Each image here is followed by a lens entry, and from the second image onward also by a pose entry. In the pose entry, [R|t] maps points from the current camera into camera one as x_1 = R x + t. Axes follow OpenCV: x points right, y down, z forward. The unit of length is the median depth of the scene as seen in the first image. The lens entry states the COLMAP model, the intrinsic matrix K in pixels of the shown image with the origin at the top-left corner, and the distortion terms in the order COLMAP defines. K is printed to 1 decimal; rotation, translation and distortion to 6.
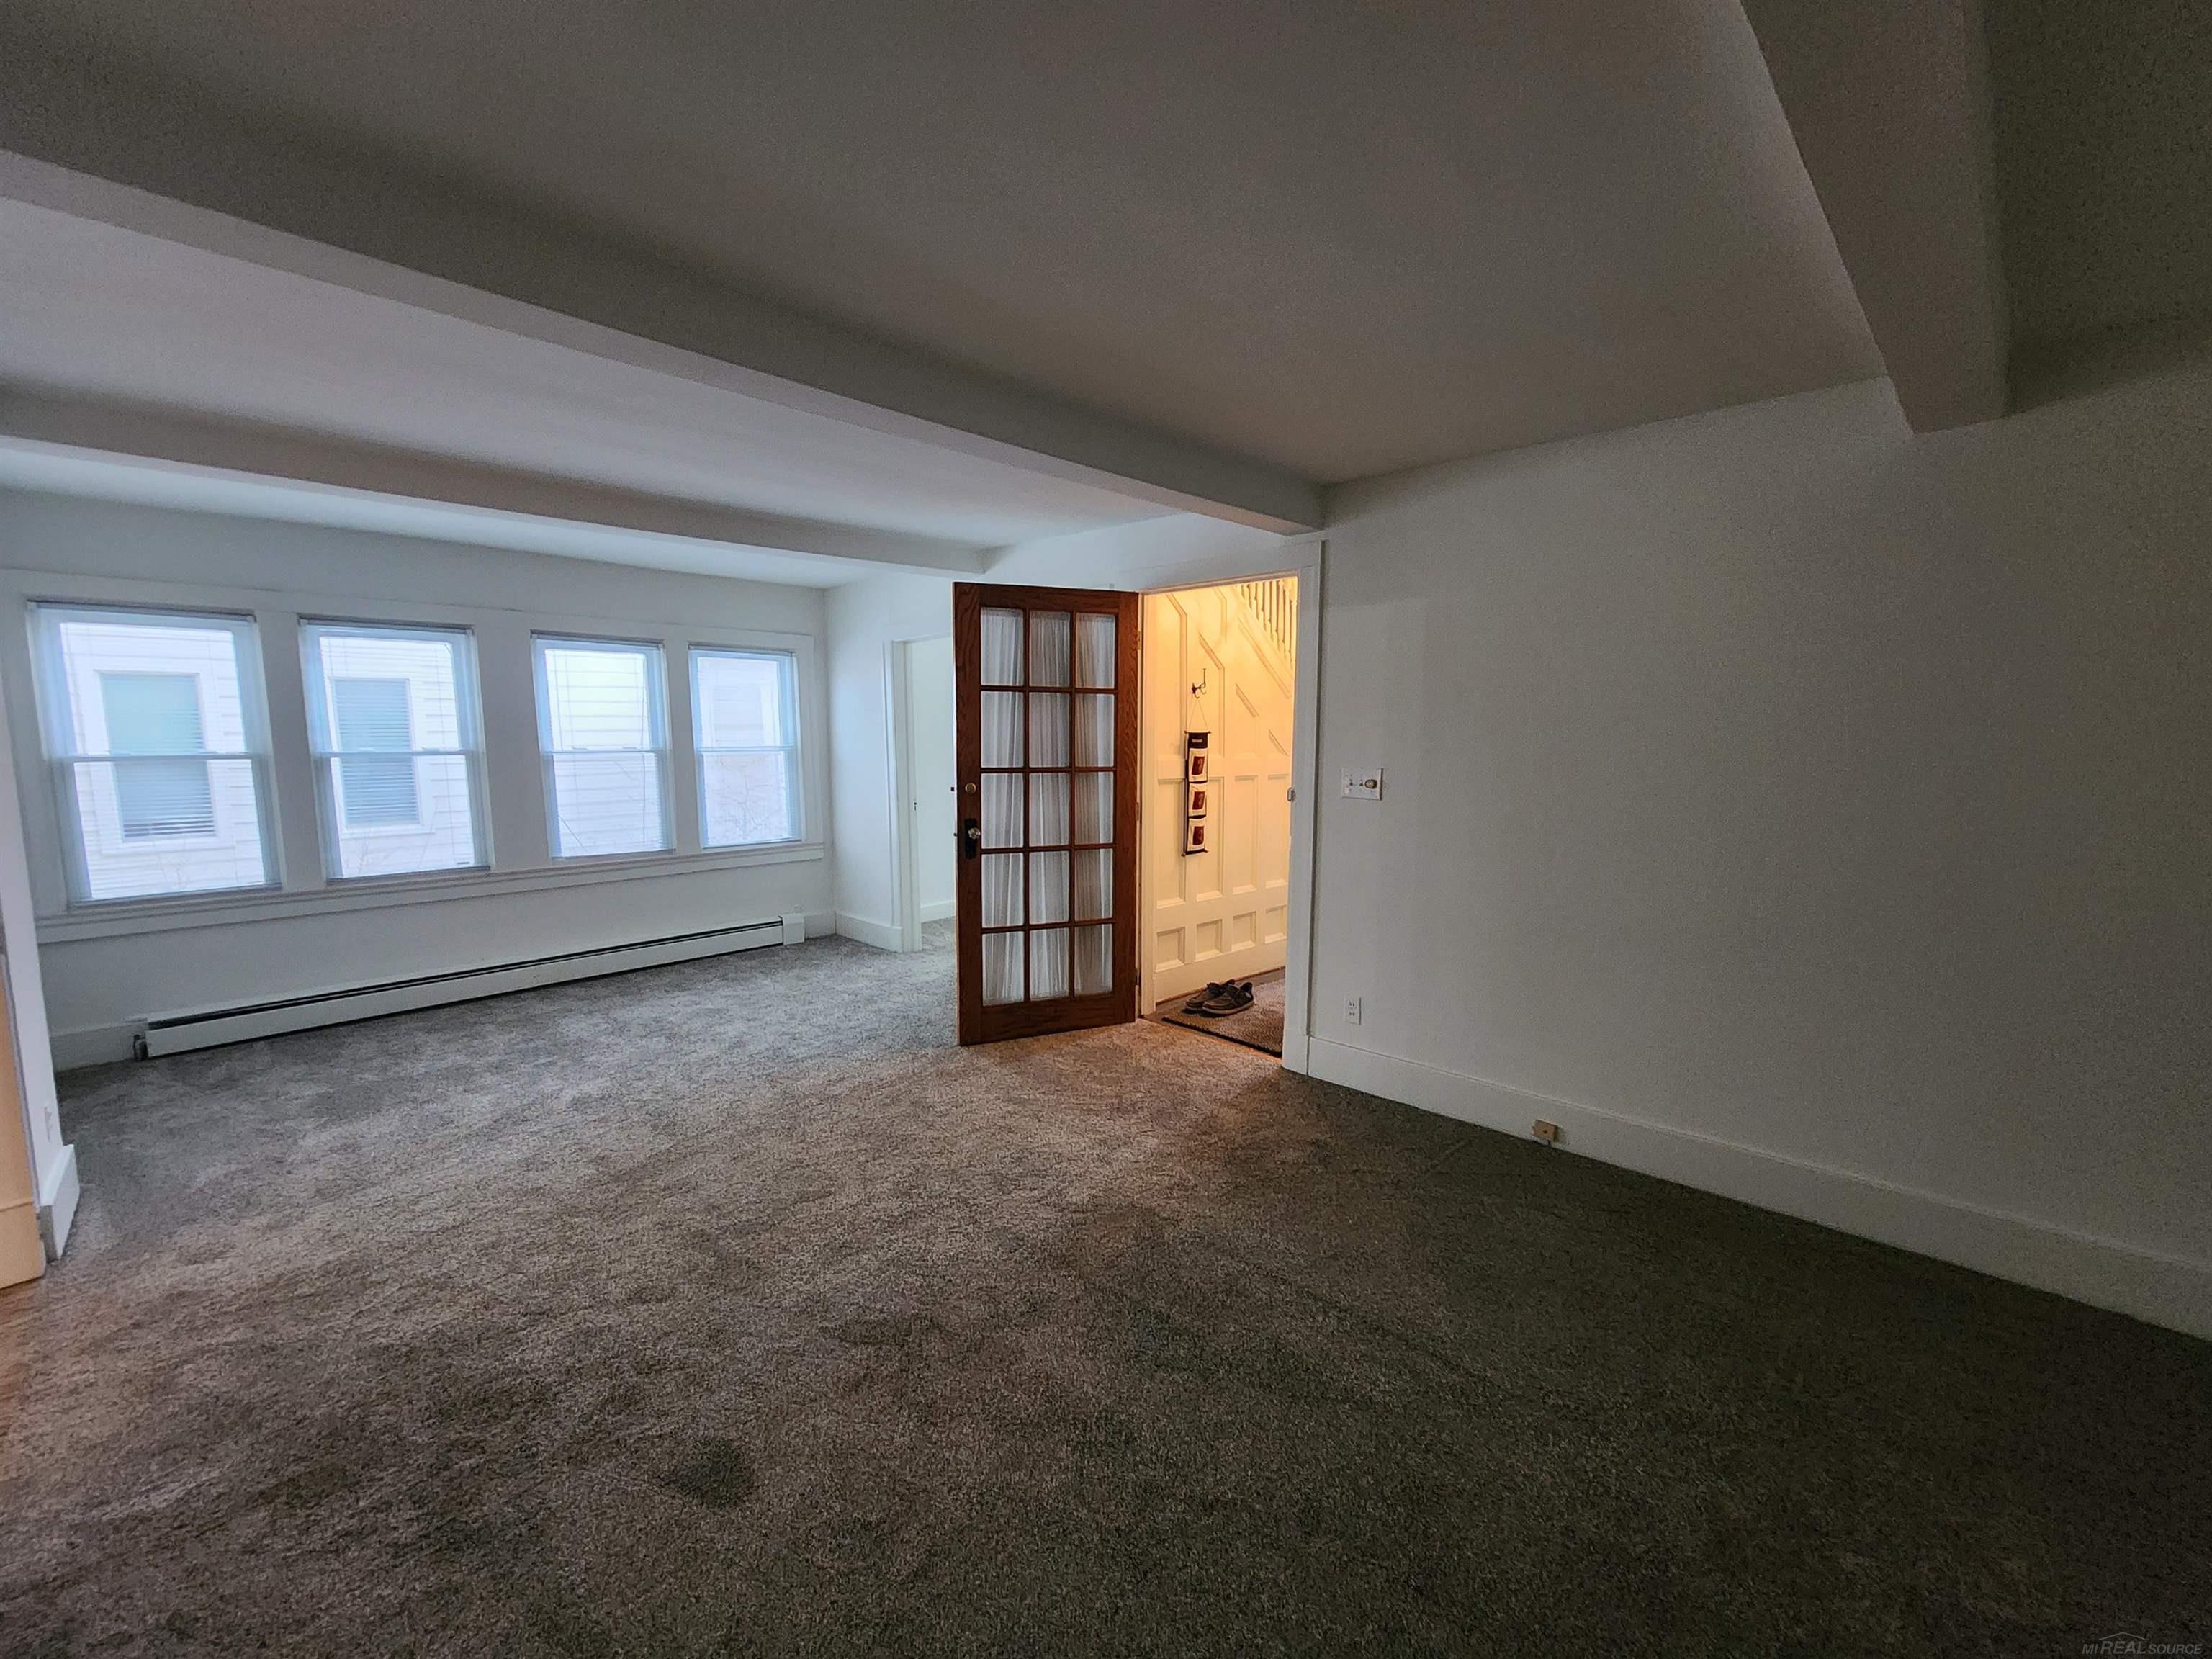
lens RADIAL K [[902.6, 0, 1116.3], [0, 902.6, 833.5], [0, 0, 1]] dist [0.000384, 0.000988]
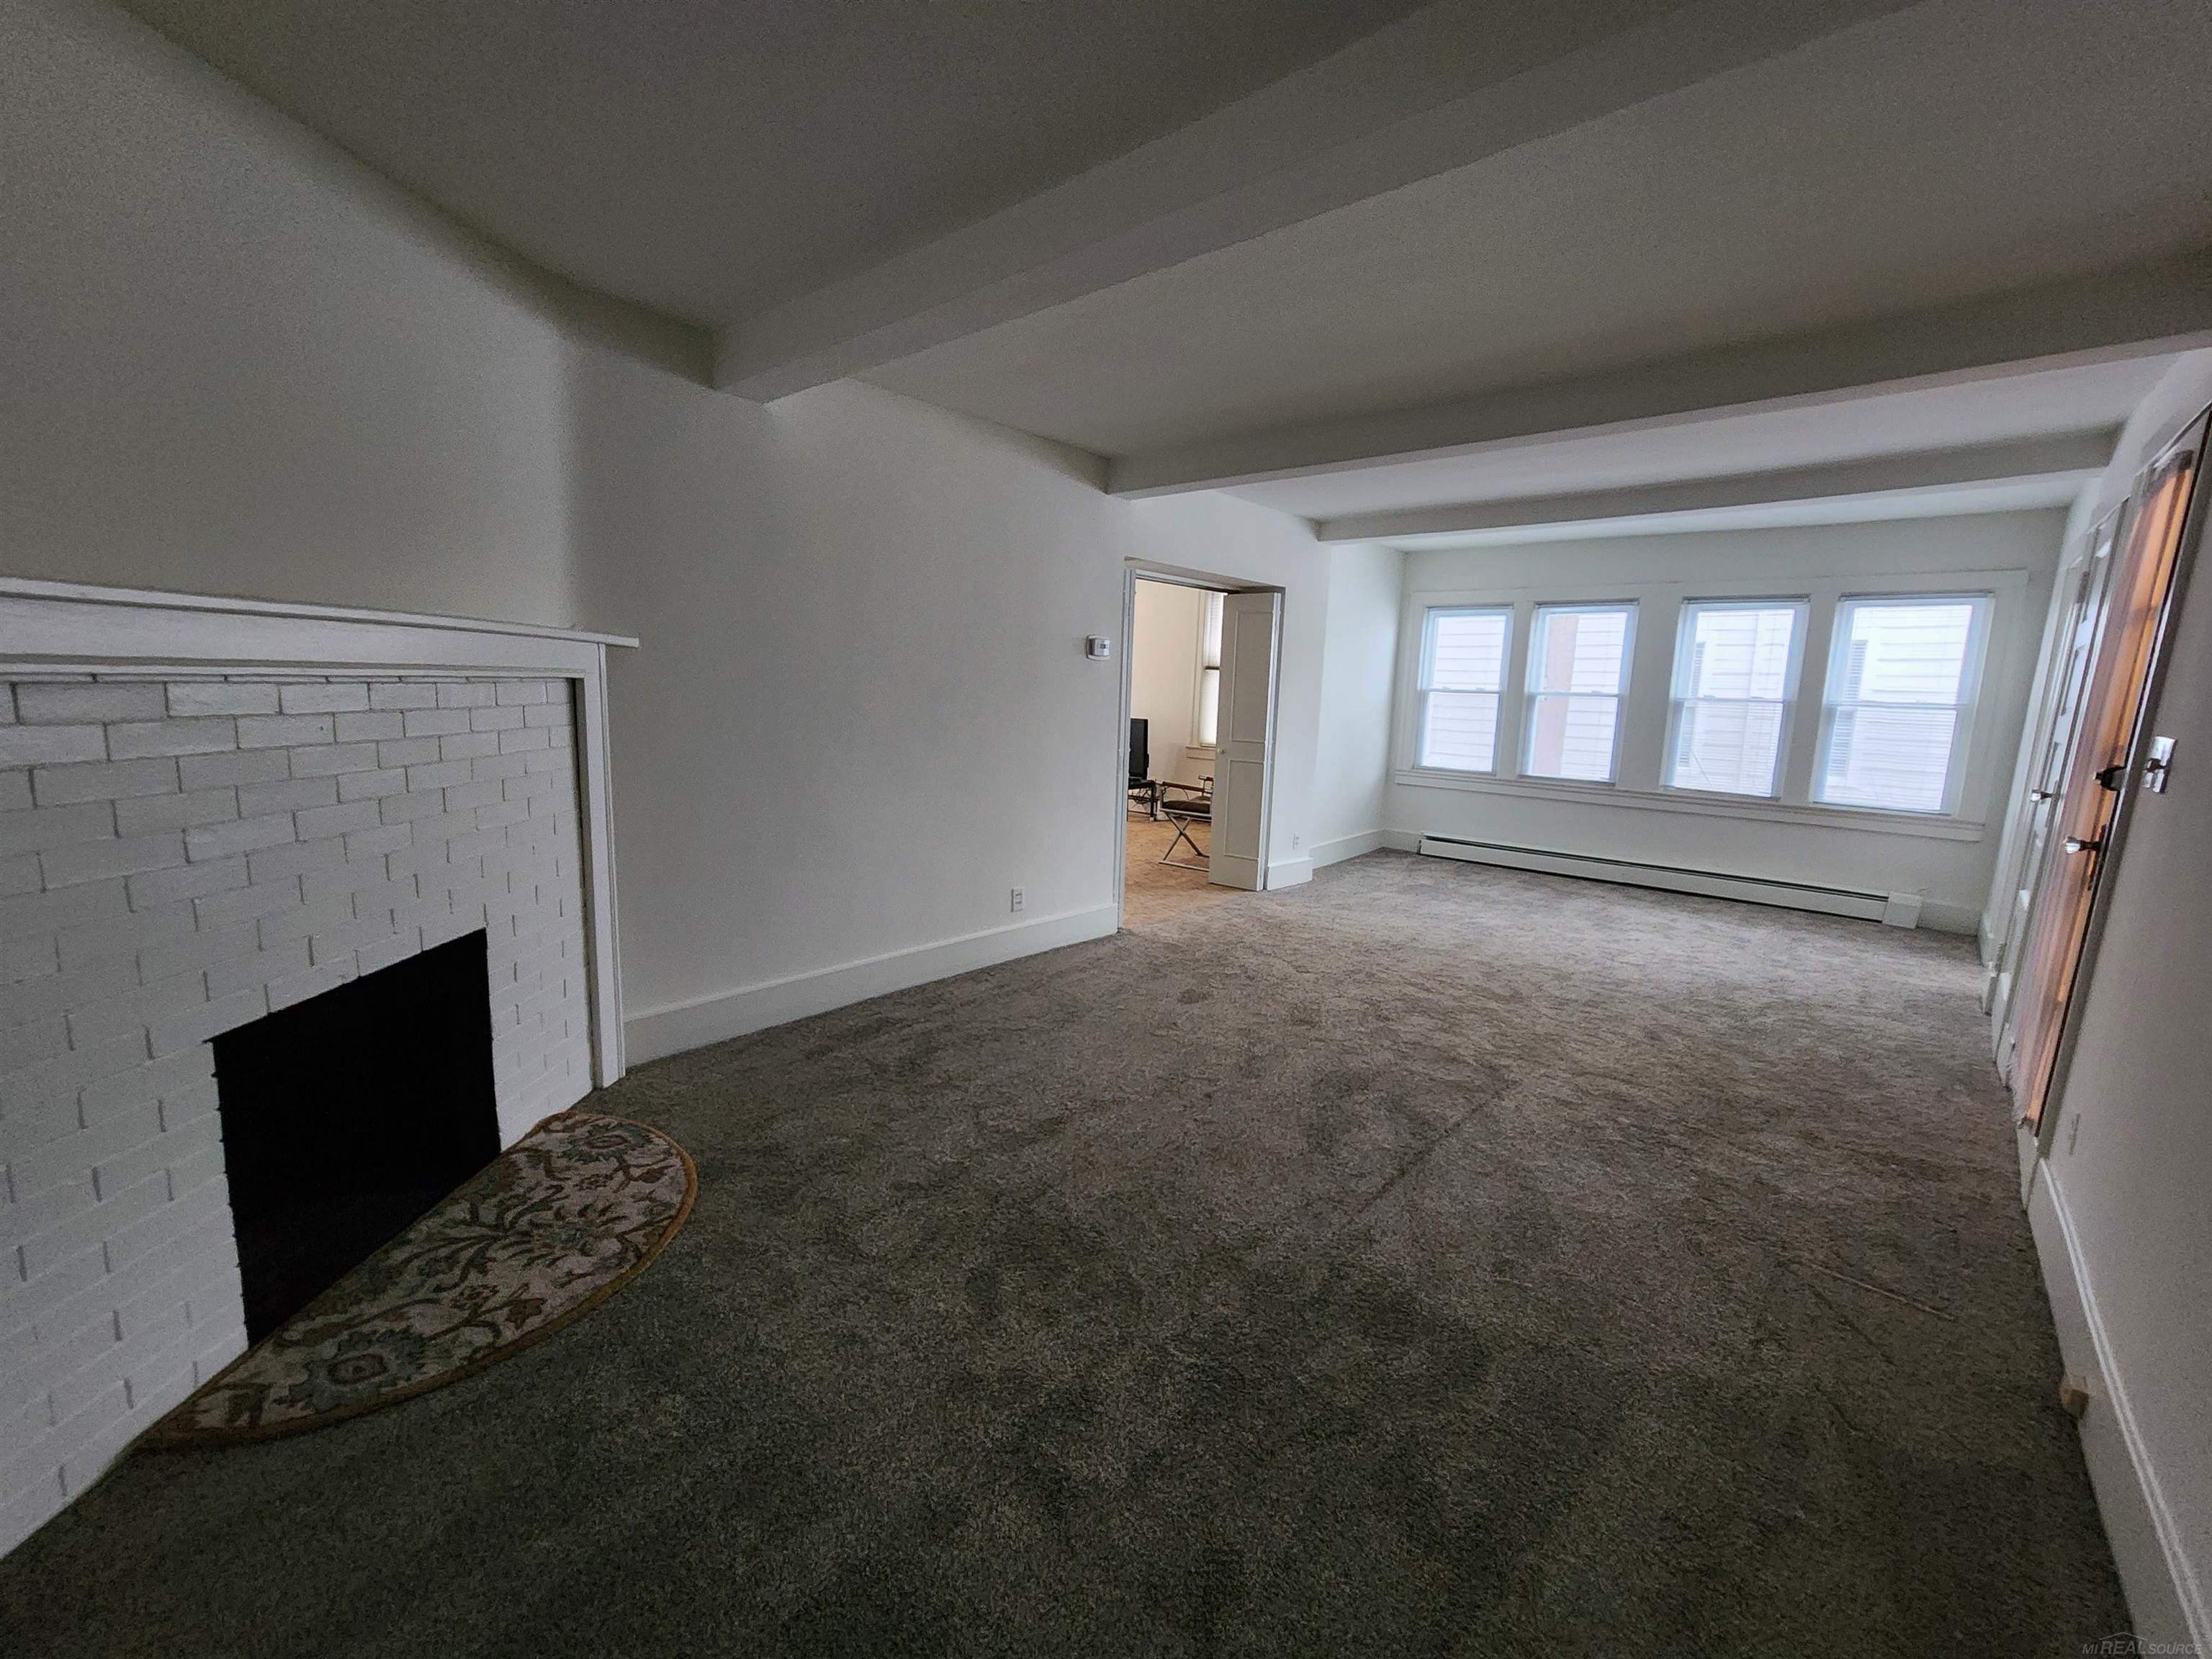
lens RADIAL K [[902.6, 0, 1115.9], [0, 902.6, 830.4], [0, 0, 1]] dist [0.000384, 0.000988]
pose [[0.063805, 0.177524, -0.982046, 0.613925], [-0.131331, 0.976986, 0.168076, -0.024804], [0.989283, 0.118249, 0.085651, 0.193340]]
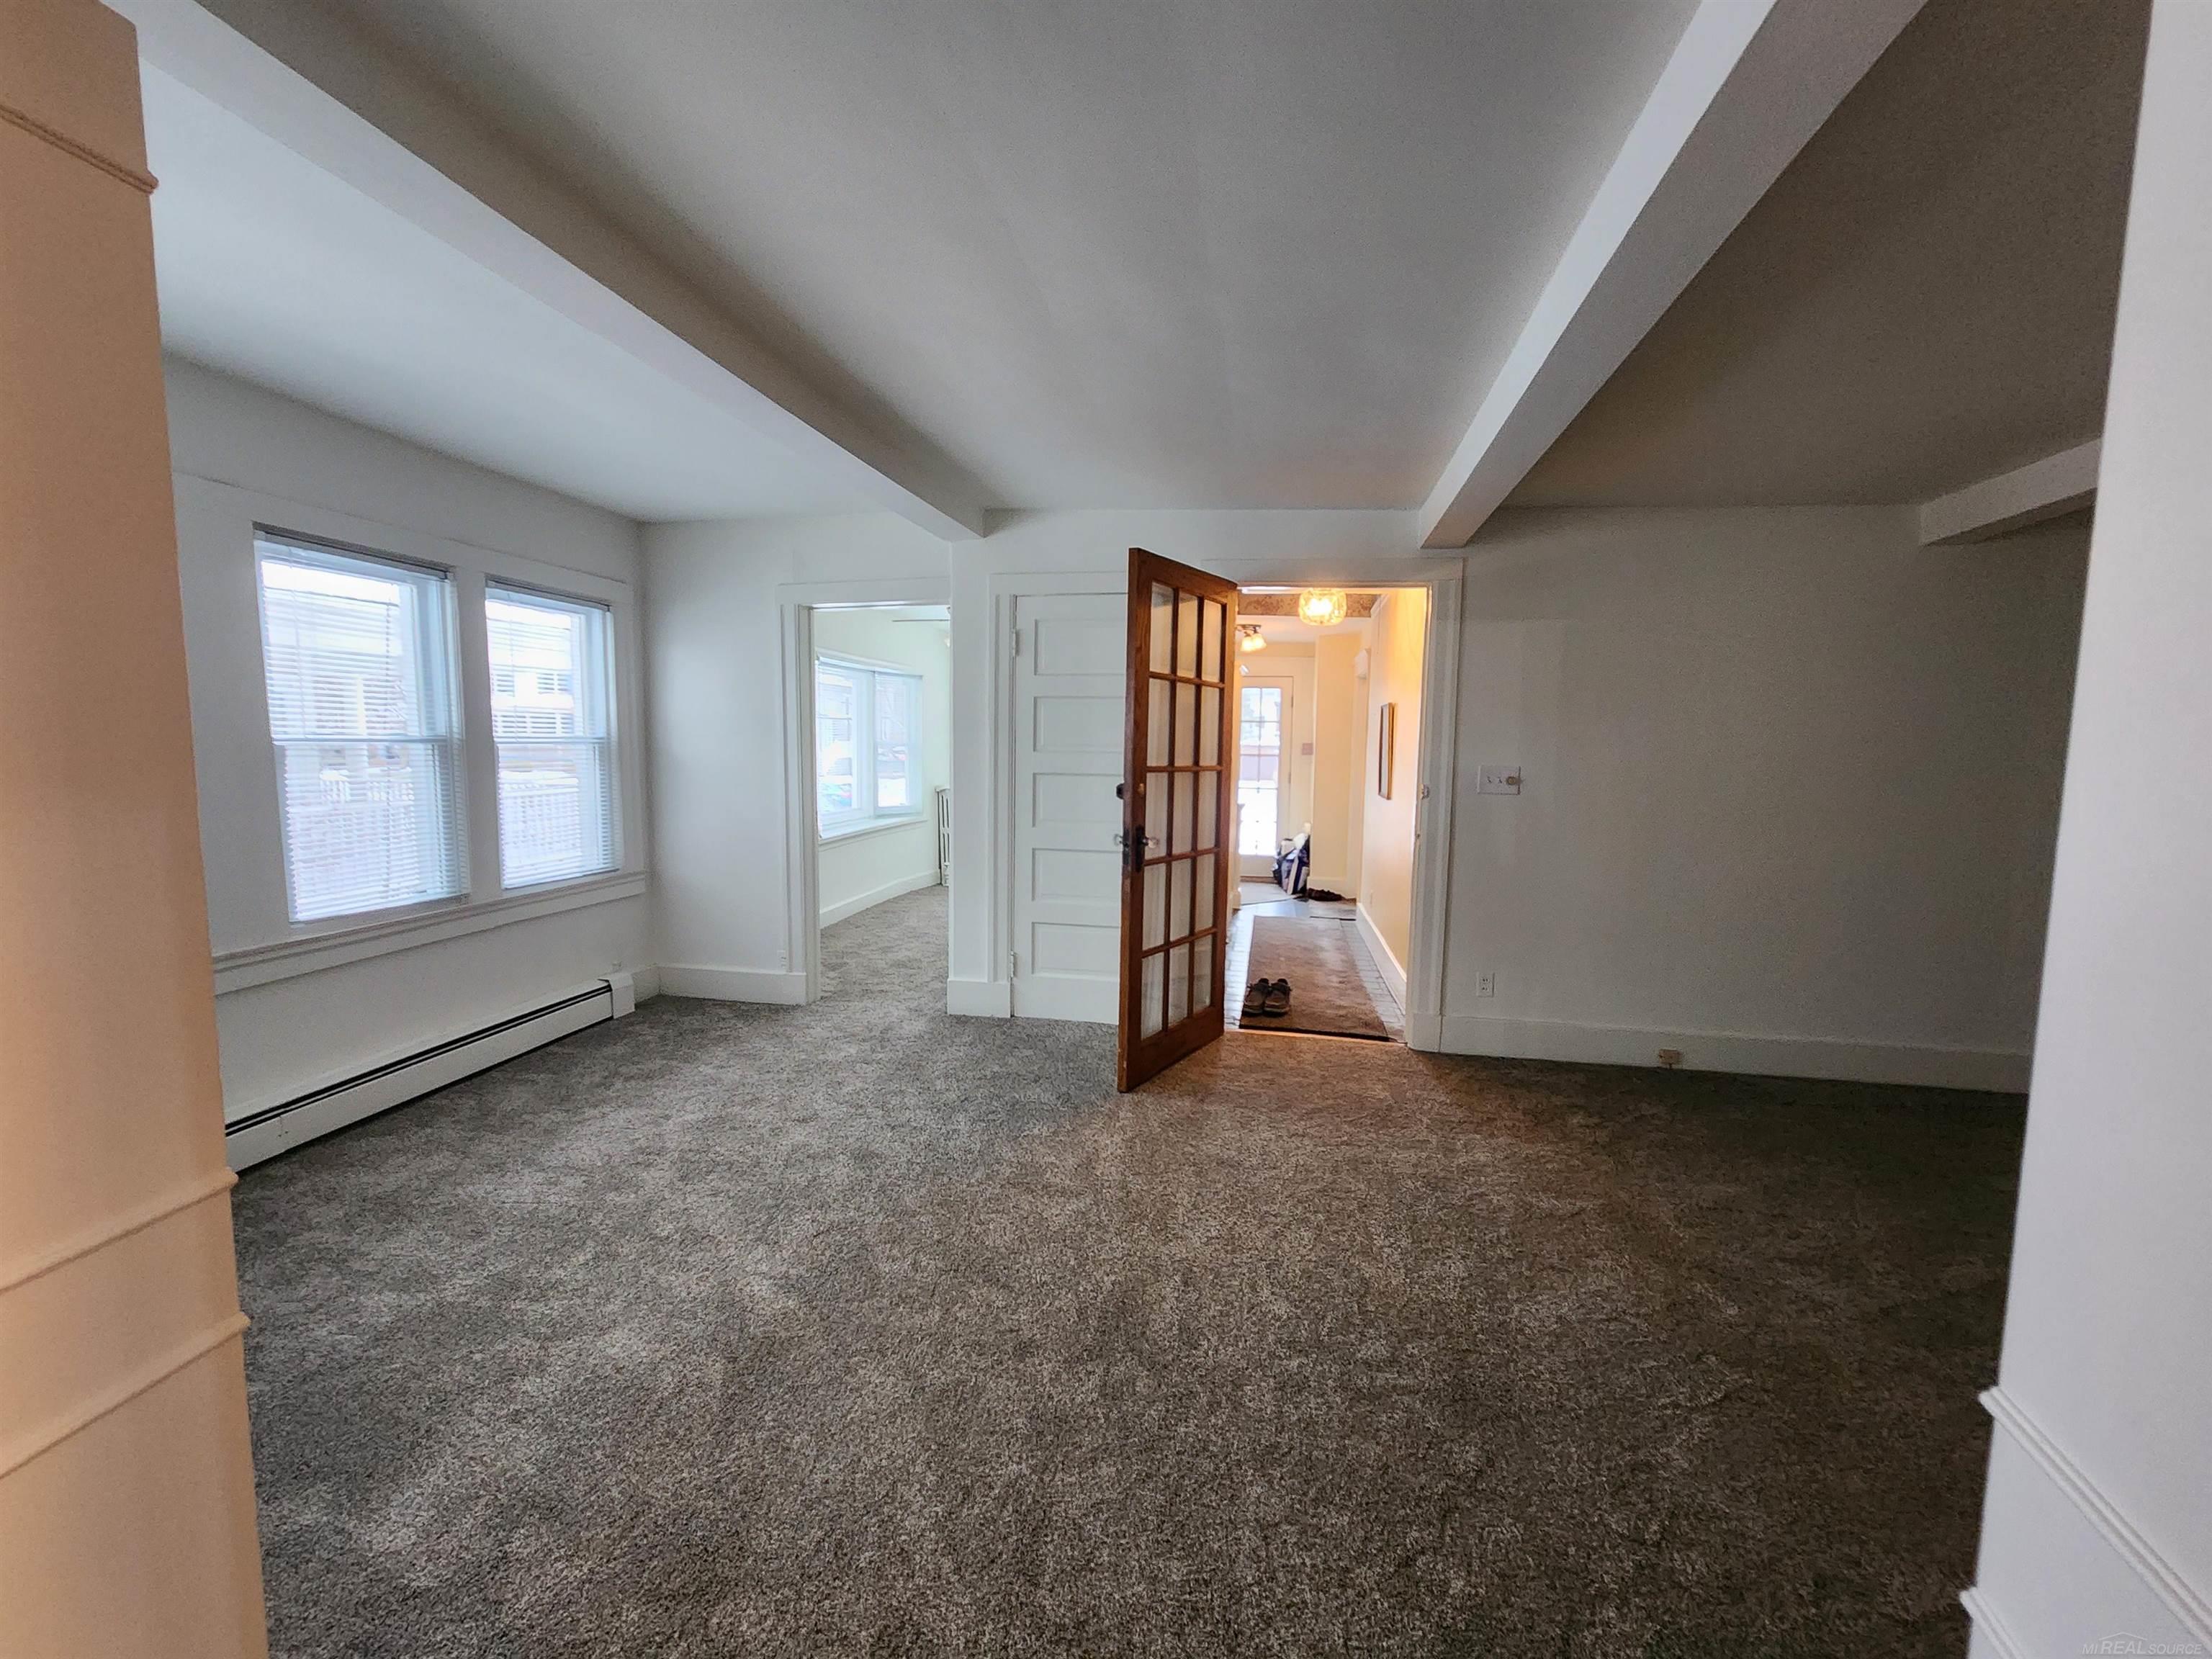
lens RADIAL K [[902.6, 0, 1105.7], [0, 902.6, 825.1], [0, 0, 1]] dist [0.000384, 0.000988]
pose [[0.830669, -0.036073, 0.555597, -0.580930], [0.041739, 0.999125, 0.002466, -0.018136], [-0.555200, 0.021141, 0.831448, 0.263248]]
